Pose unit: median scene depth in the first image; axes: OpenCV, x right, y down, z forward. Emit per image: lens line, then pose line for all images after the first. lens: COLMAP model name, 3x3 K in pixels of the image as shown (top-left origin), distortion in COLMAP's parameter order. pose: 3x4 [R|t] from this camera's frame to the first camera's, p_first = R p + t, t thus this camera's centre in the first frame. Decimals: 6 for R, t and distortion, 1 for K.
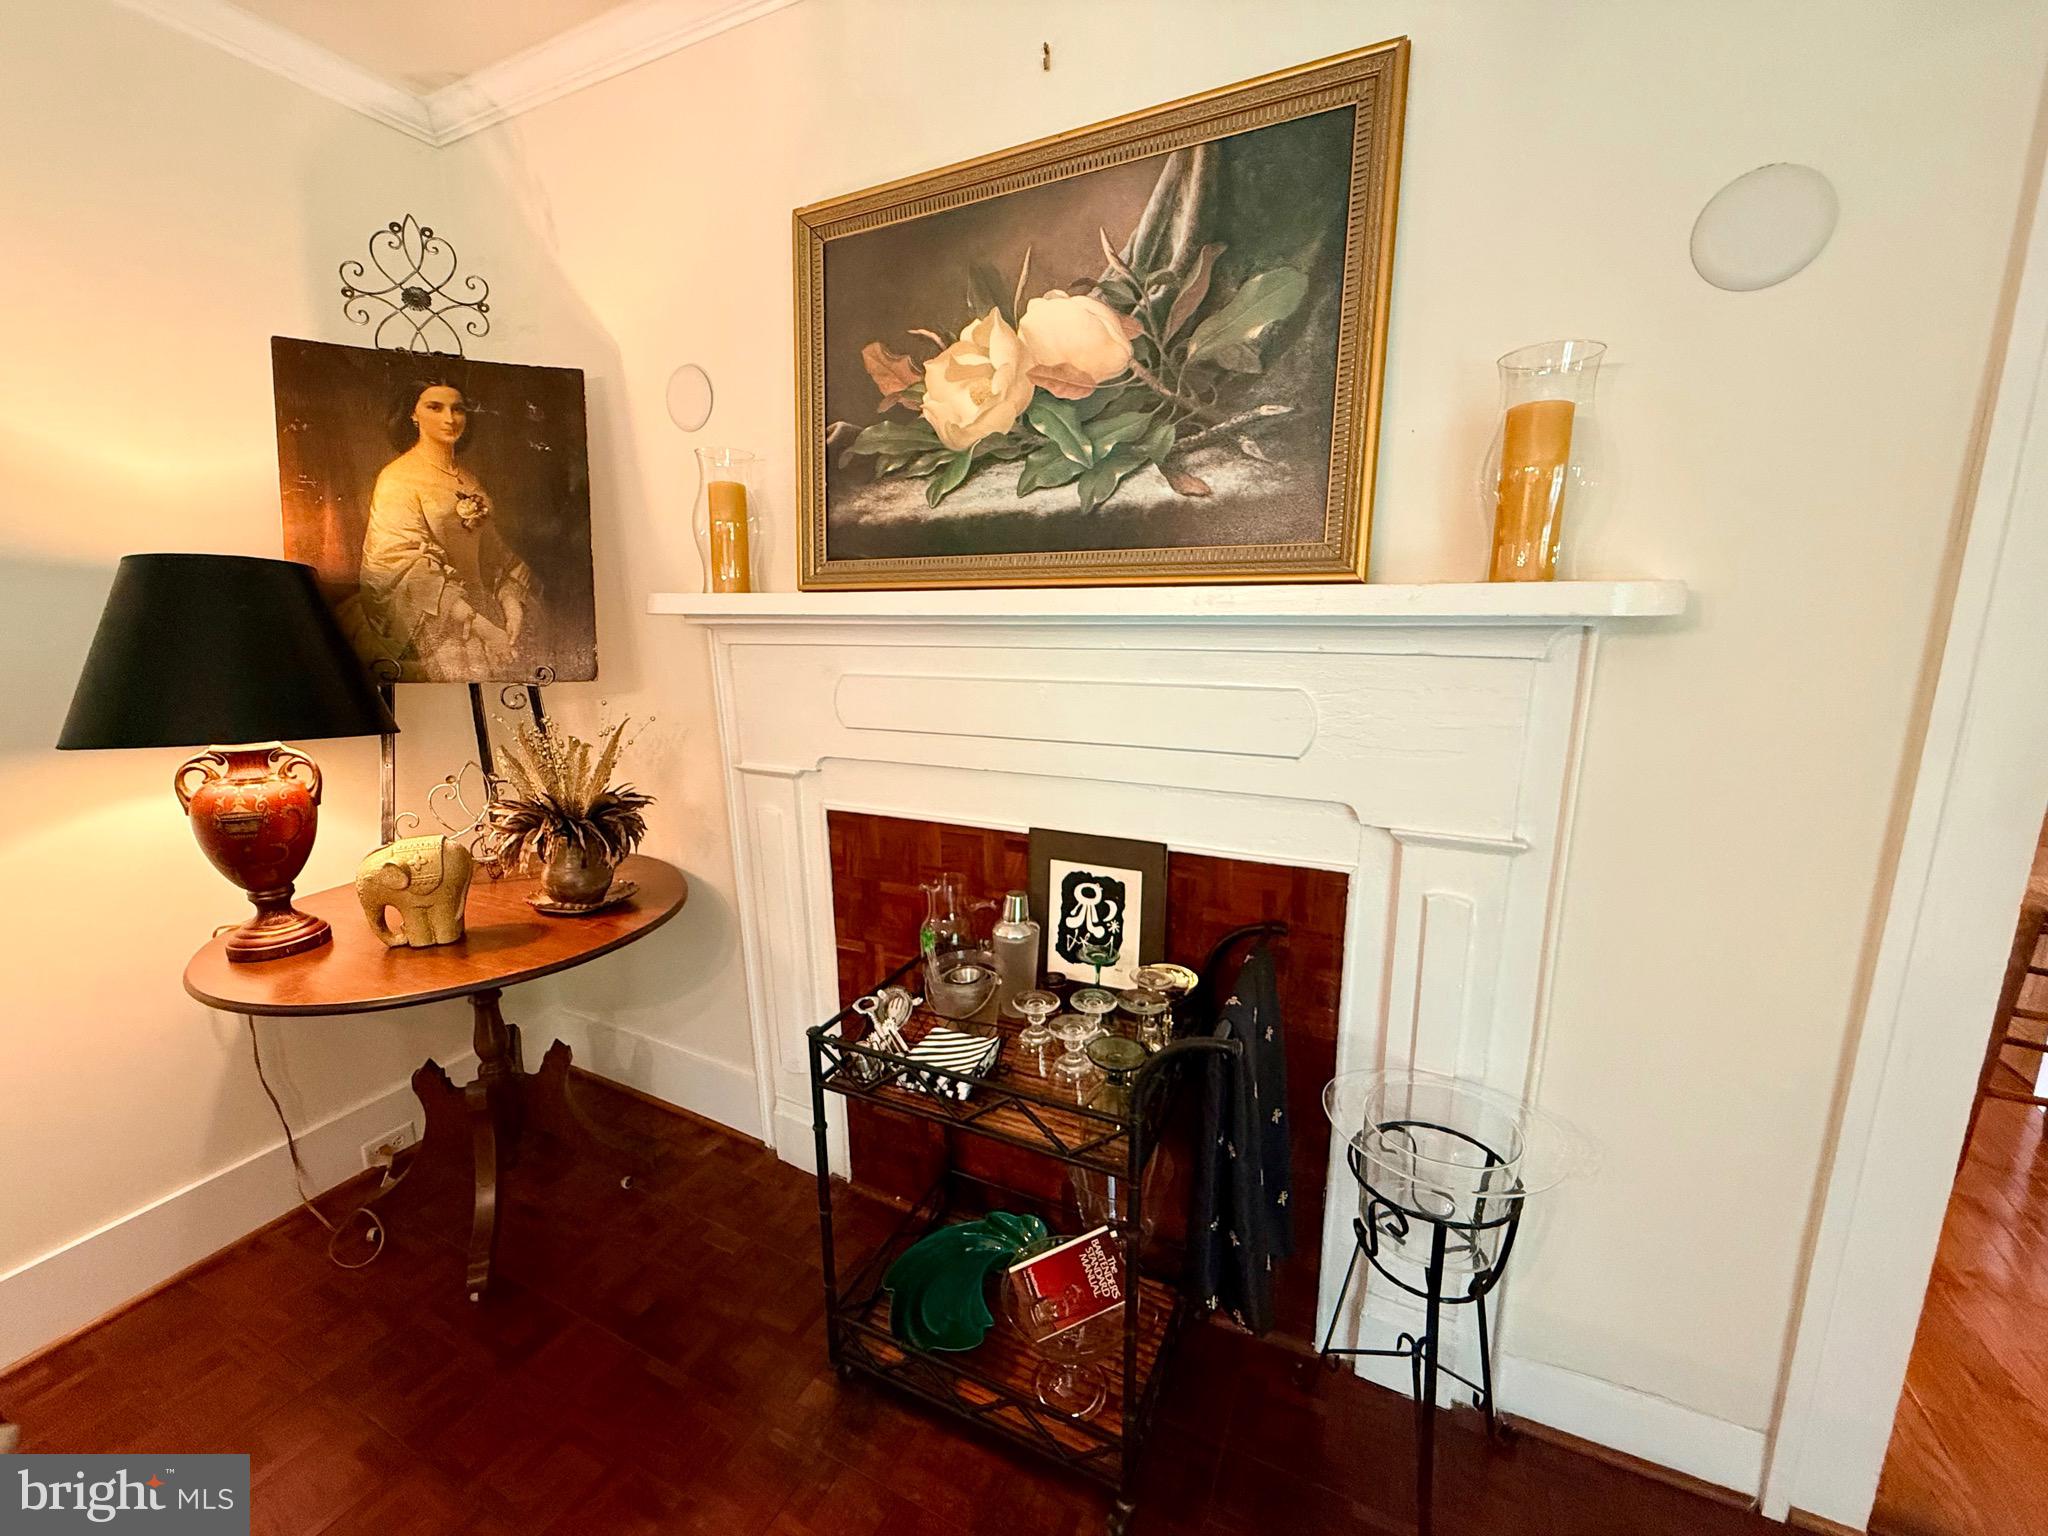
lens RADIAL K [[817.3, 0, 1021.9], [0, 817.3, 763.9], [0, 0, 1]] dist [-0.002126, 0.000183]
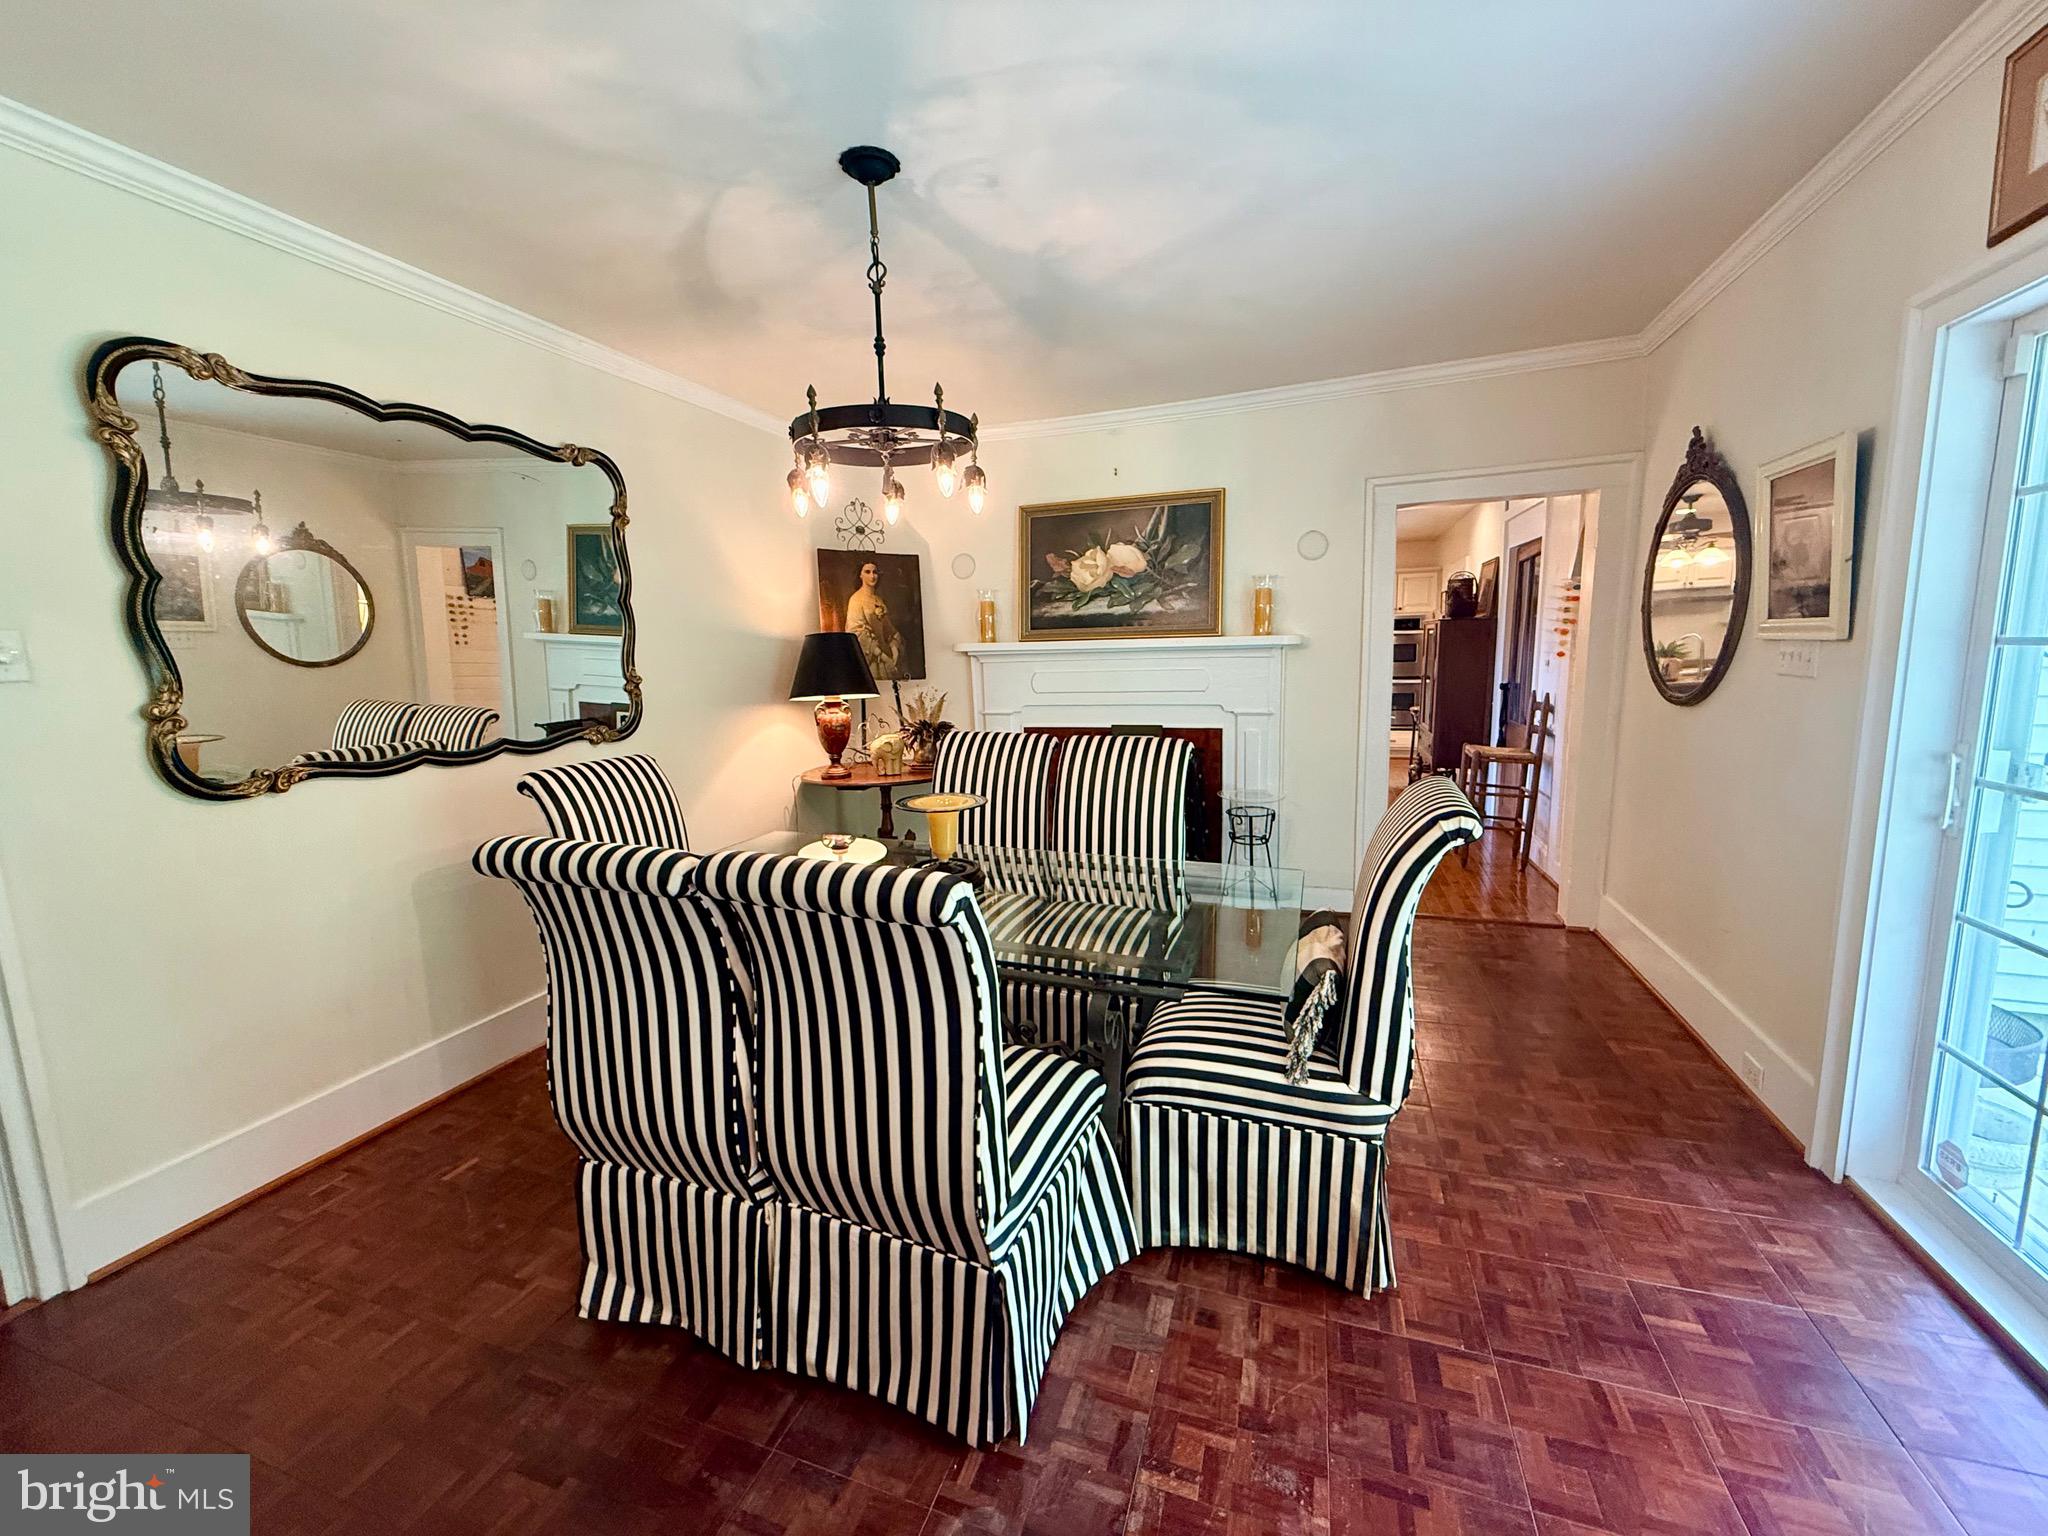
lens RADIAL K [[817.3, 0, 1023.1], [0, 817.3, 760.5], [0, 0, 1]] dist [-0.002126, 0.000183]
pose [[0.994274, -0.031129, 0.102224, -0.590631], [0.037321, 0.997547, -0.059228, 0.359759], [-0.100130, 0.062704, 0.992997, -1.749907]]
